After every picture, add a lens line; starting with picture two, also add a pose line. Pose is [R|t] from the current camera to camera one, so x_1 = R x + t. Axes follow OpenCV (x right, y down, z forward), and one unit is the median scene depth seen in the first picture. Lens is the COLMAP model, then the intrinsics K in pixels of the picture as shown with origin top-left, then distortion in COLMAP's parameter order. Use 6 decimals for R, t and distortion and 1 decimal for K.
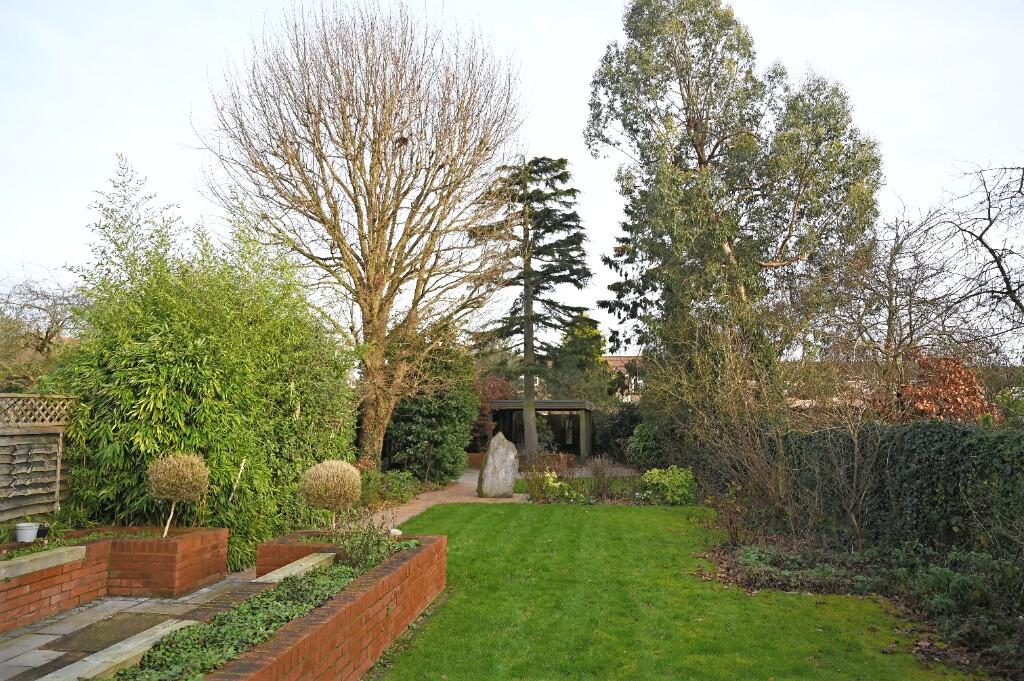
lens RADIAL K [[679.4, 0, 512.0], [0, 679.4, 340.5], [0, 0, 1]] dist [-0.008202, 0.003820]
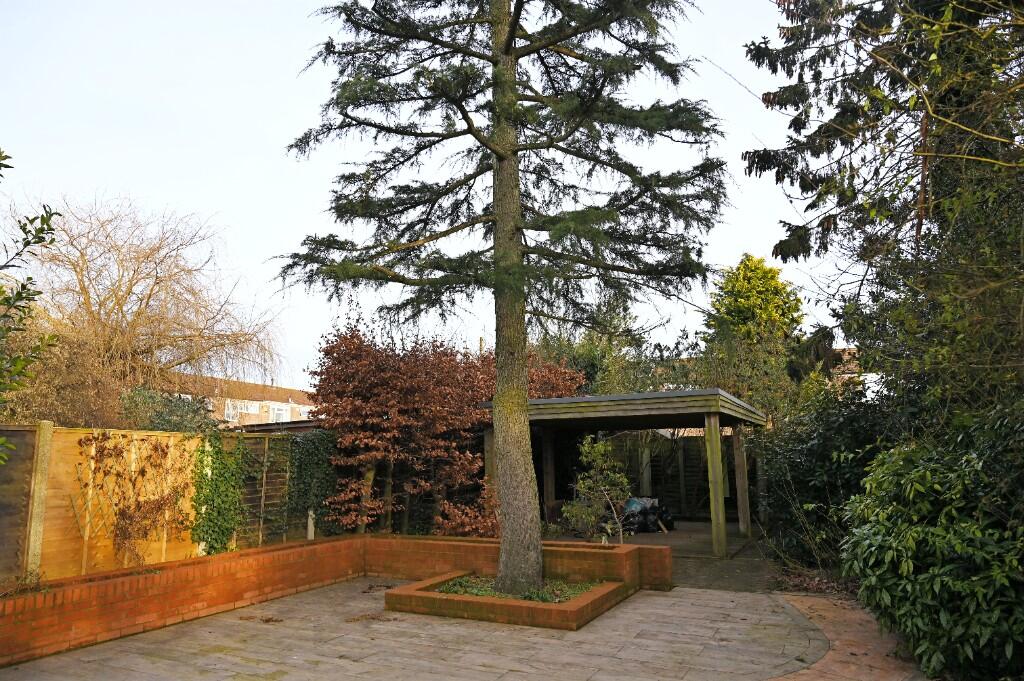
lens RADIAL K [[679.4, 0, 512.0], [0, 679.4, 340.5], [0, 0, 1]] dist [-0.008202, 0.003820]
pose [[0.953371, -0.070206, -0.293522, 0.174857], [0.054823, 0.996672, -0.060323, 0.121117], [0.296780, 0.041419, 0.954047, 0.958611]]
